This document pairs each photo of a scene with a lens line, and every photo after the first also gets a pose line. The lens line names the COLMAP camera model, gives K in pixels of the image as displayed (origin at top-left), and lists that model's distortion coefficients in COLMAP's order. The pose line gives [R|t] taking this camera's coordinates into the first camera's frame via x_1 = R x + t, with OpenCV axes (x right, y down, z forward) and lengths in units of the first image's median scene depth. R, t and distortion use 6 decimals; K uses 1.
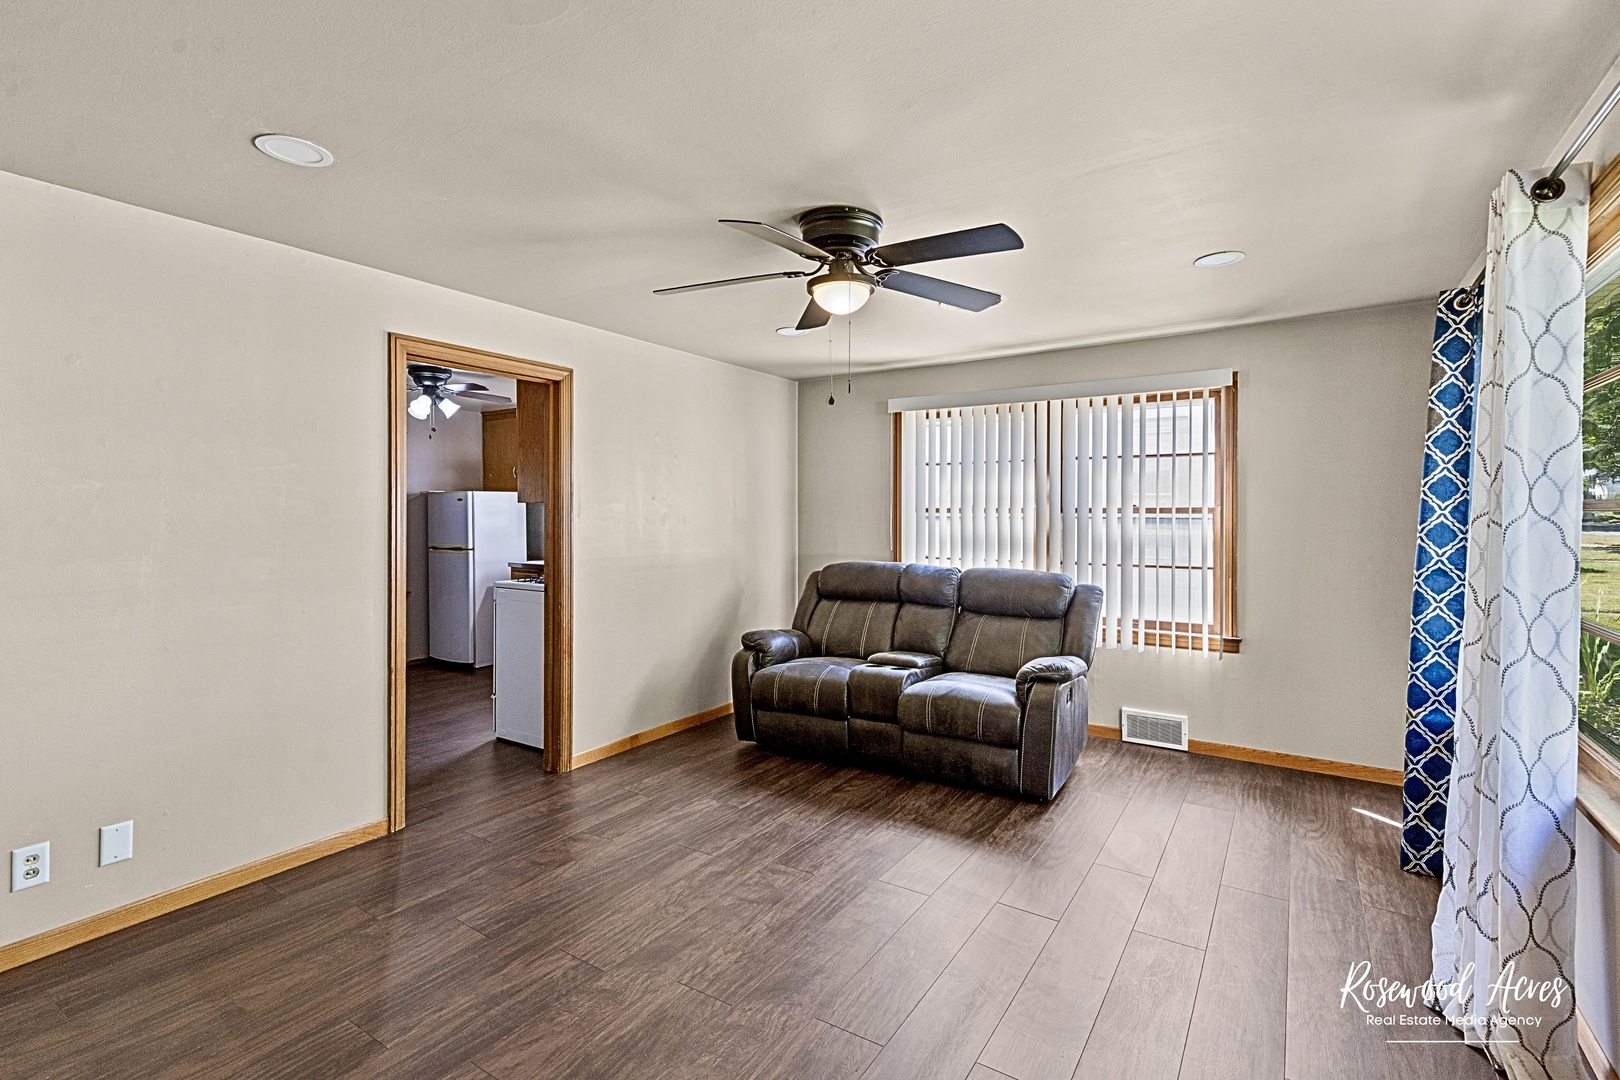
lens RADIAL K [[739.1, 0, 818.1], [0, 739.1, 532.0], [0, 0, 1]] dist [0.012632, -0.000334]
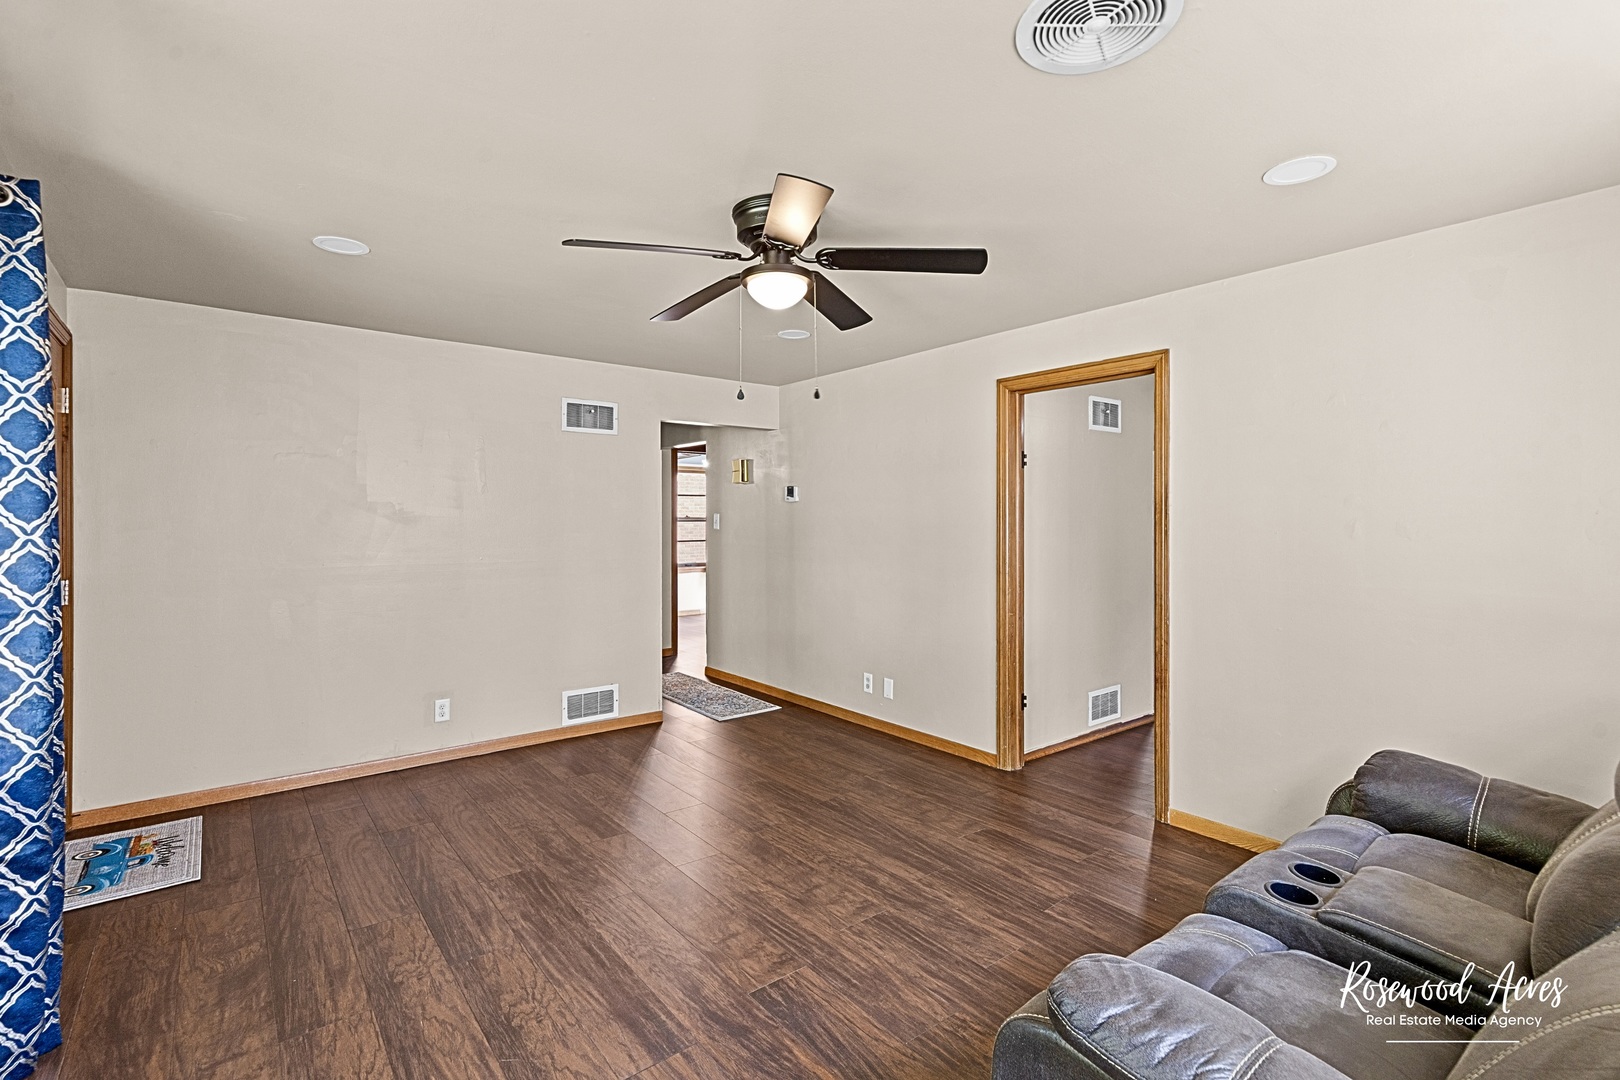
lens RADIAL K [[739.1, 0, 806.1], [0, 739.1, 515.5], [0, 0, 1]] dist [0.012632, -0.000334]
pose [[-0.325788, -0.003327, -0.945437, 0.859258], [-0.015510, 0.999878, 0.001826, -0.036306], [0.945316, 0.015258, -0.325799, 1.250846]]
